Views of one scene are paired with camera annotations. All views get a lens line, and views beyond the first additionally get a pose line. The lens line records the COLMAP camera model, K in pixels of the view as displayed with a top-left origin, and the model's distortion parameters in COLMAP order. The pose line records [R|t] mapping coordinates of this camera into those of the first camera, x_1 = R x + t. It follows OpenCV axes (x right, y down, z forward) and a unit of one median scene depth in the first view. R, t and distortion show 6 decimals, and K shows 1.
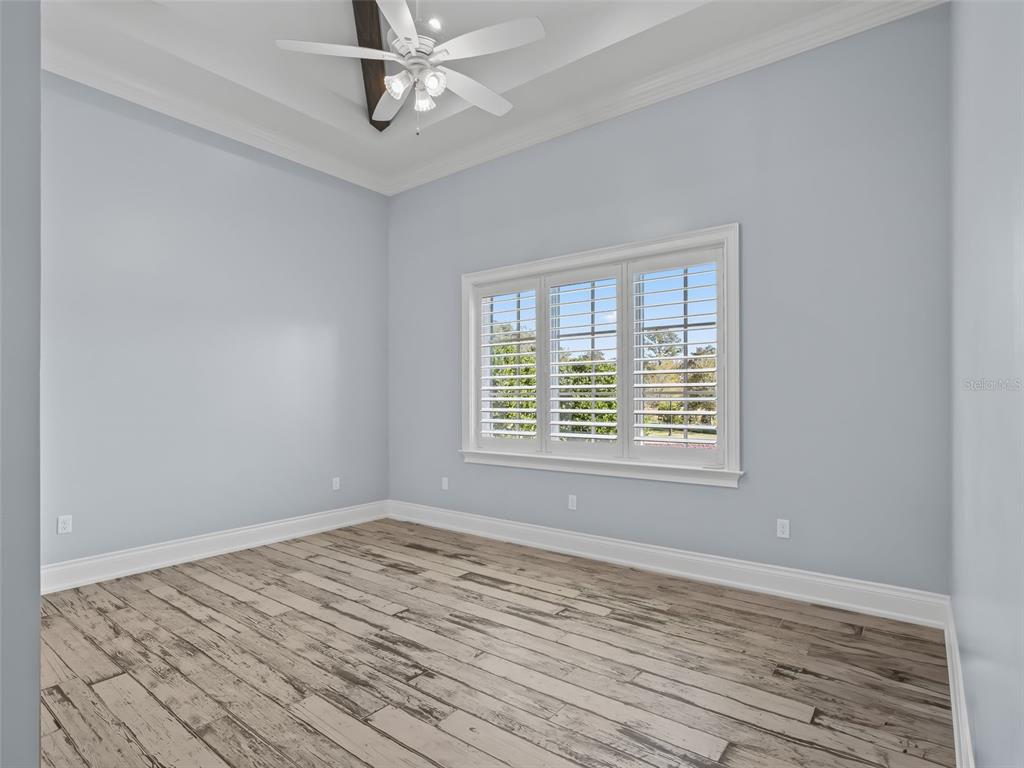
lens RADIAL K [[583.6, 0, 516.7], [0, 583.6, 392.0], [0, 0, 1]] dist [-0.040432, 0.023440]
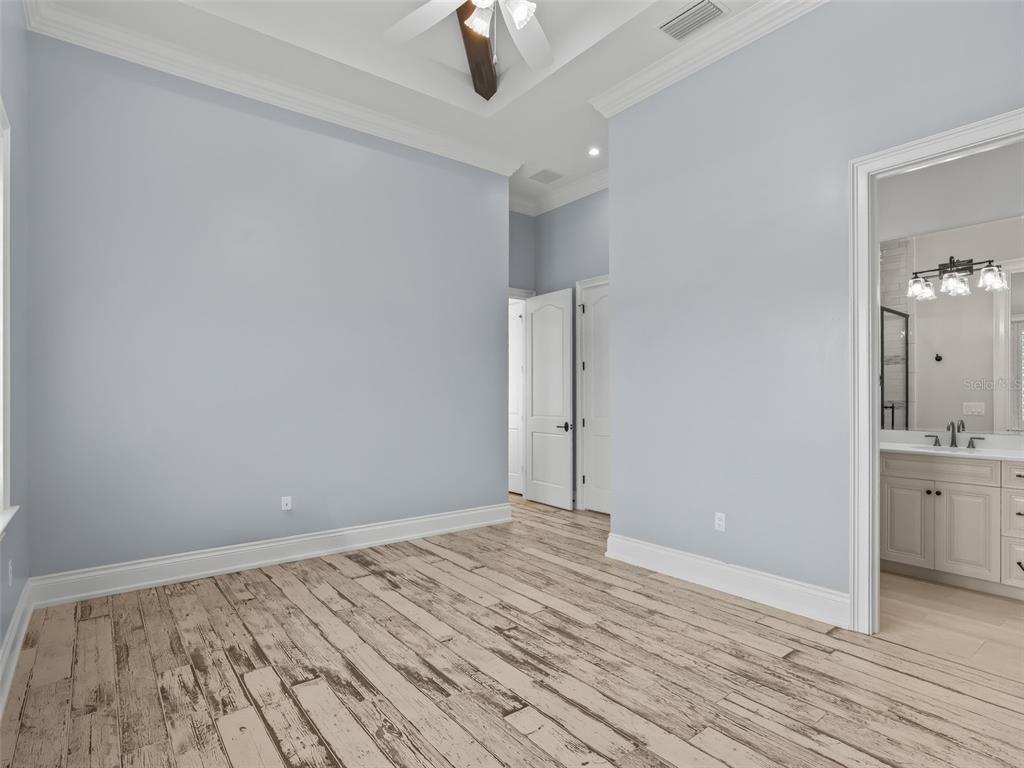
lens RADIAL K [[583.6, 0, 516.7], [0, 583.6, 392.0], [0, 0, 1]] dist [-0.040432, 0.023440]
pose [[-0.972415, 0.007994, 0.233122, -0.415494], [0.004353, 0.999860, -0.016130, 0.024075], [-0.233219, -0.014671, -0.972314, 1.909317]]
